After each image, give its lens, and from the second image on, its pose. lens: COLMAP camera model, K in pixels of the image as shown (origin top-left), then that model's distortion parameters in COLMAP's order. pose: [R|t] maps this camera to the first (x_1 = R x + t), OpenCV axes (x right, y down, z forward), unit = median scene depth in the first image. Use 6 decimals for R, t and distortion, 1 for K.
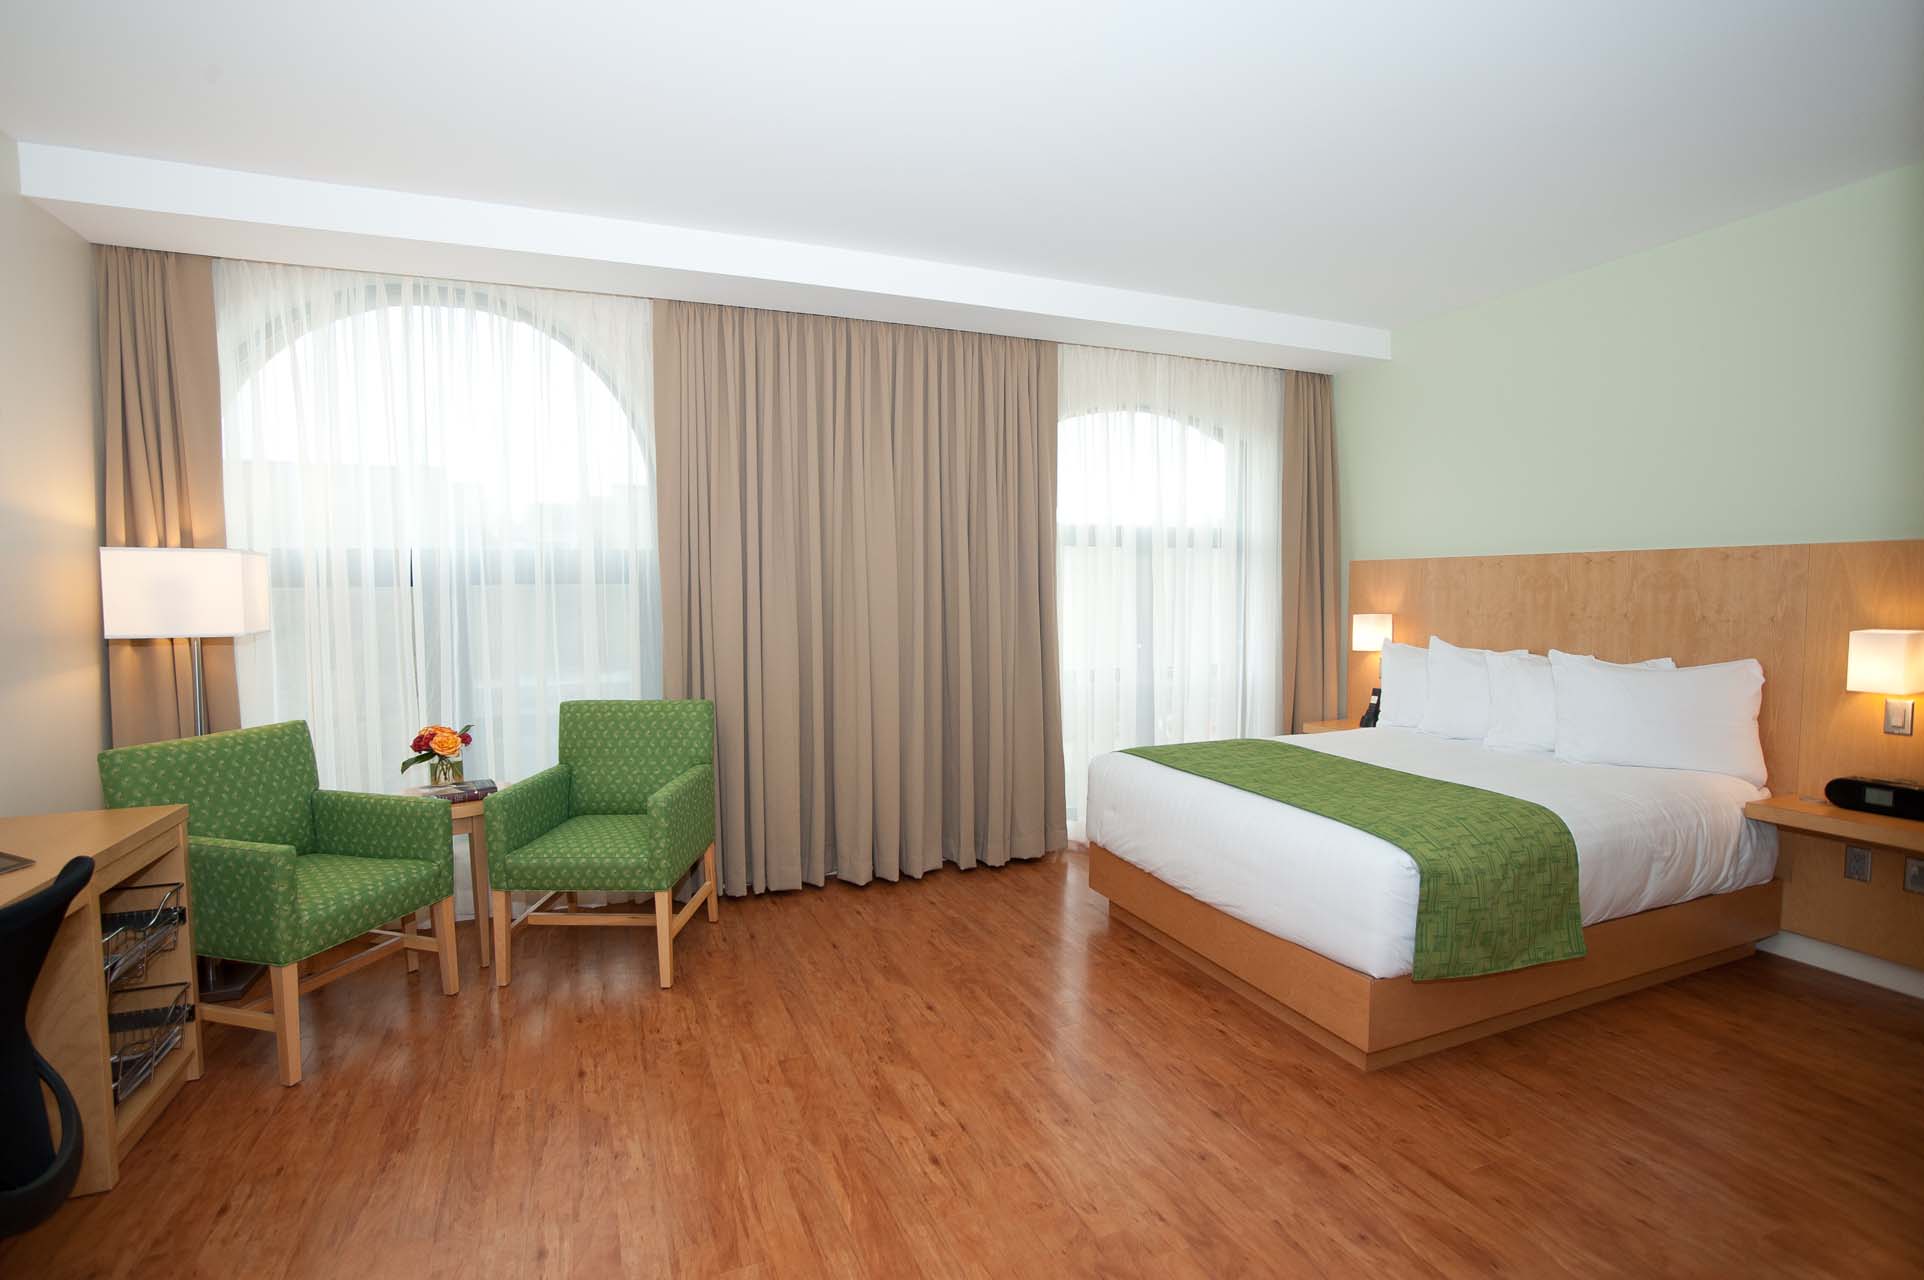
lens RADIAL K [[893.9, 0, 962.0], [0, 893.9, 640.0], [0, 0, 1]] dist [-0.023982, 0.000775]
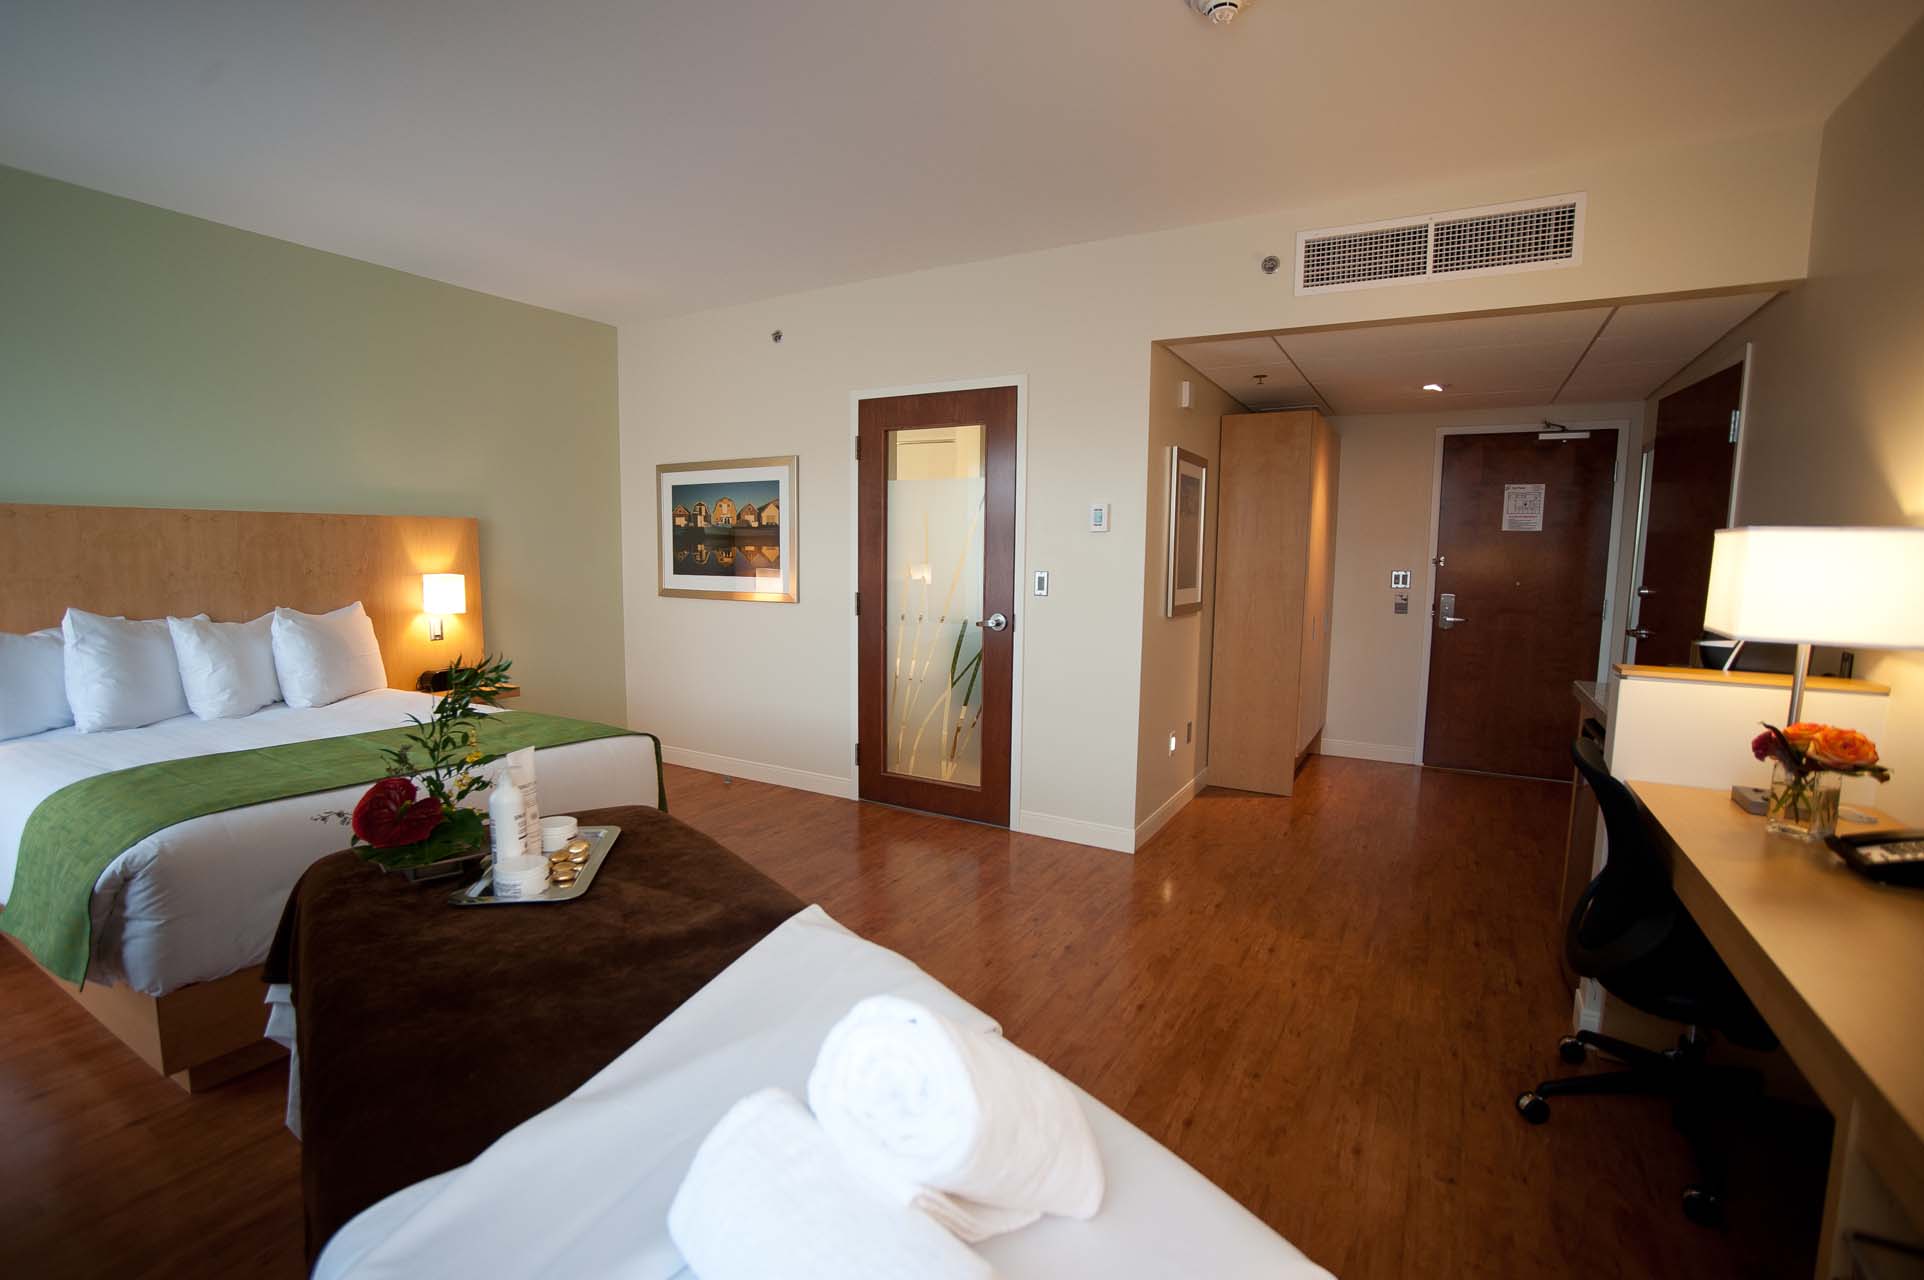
lens RADIAL K [[886.2, 0, 962.0], [0, 886.2, 640.0], [0, 0, 1]] dist [-0.000623, -0.000099]
pose [[-0.619443, -0.090277, 0.779834, -0.707177], [0.038589, 0.988663, 0.145105, -0.080171], [-0.784093, 0.119977, -0.608937, 1.148538]]
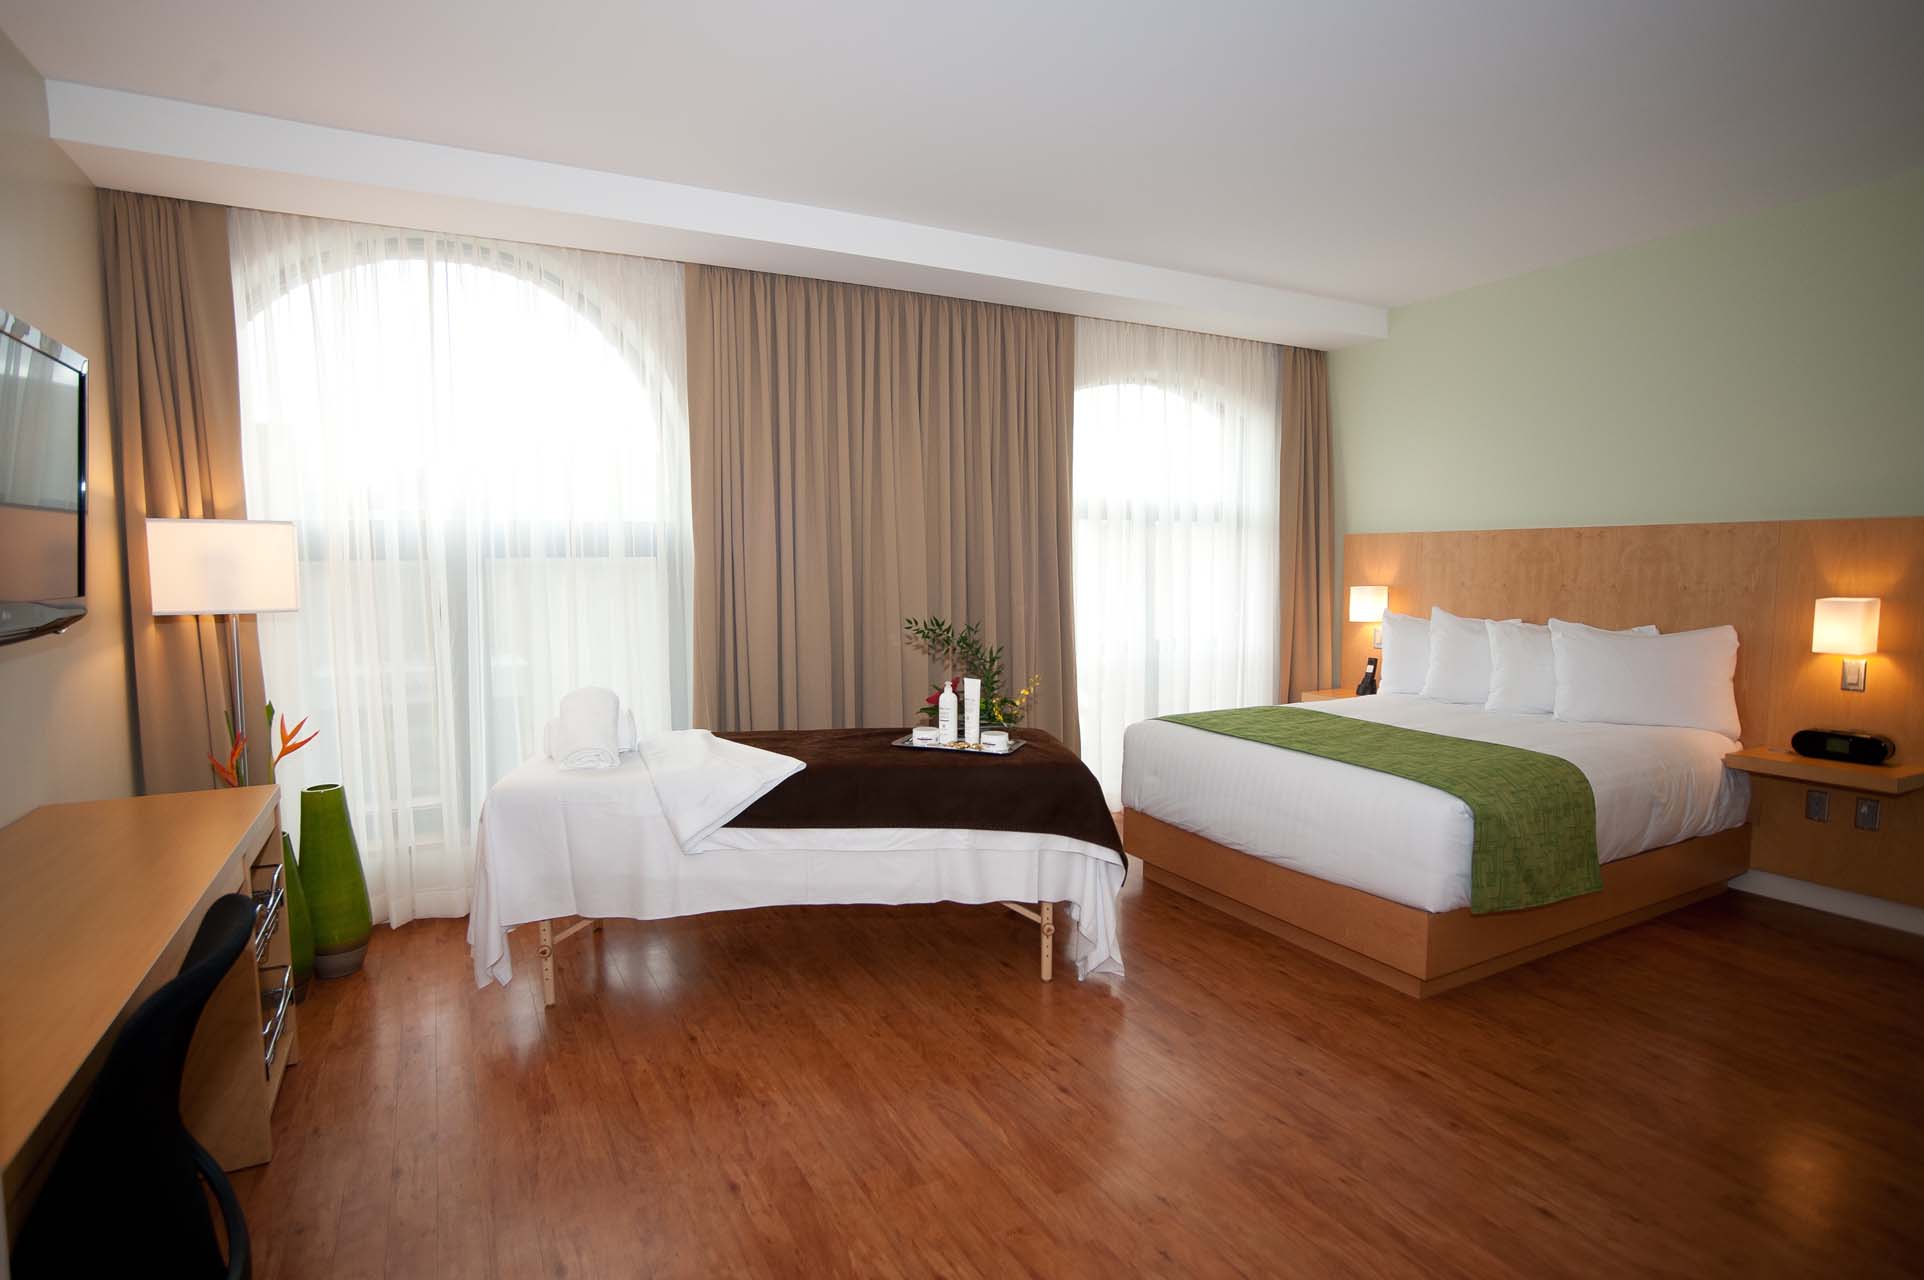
lens RADIAL K [[966.8, 0, 962.0], [0, 966.8, 640.0], [0, 0, 1]] dist [0.003178, -0.018323]
pose [[0.994544, -0.009240, 0.103912, -0.193698], [0.006731, 0.999678, 0.024471, 0.004162], [-0.104105, -0.023638, 0.994285, -0.108983]]
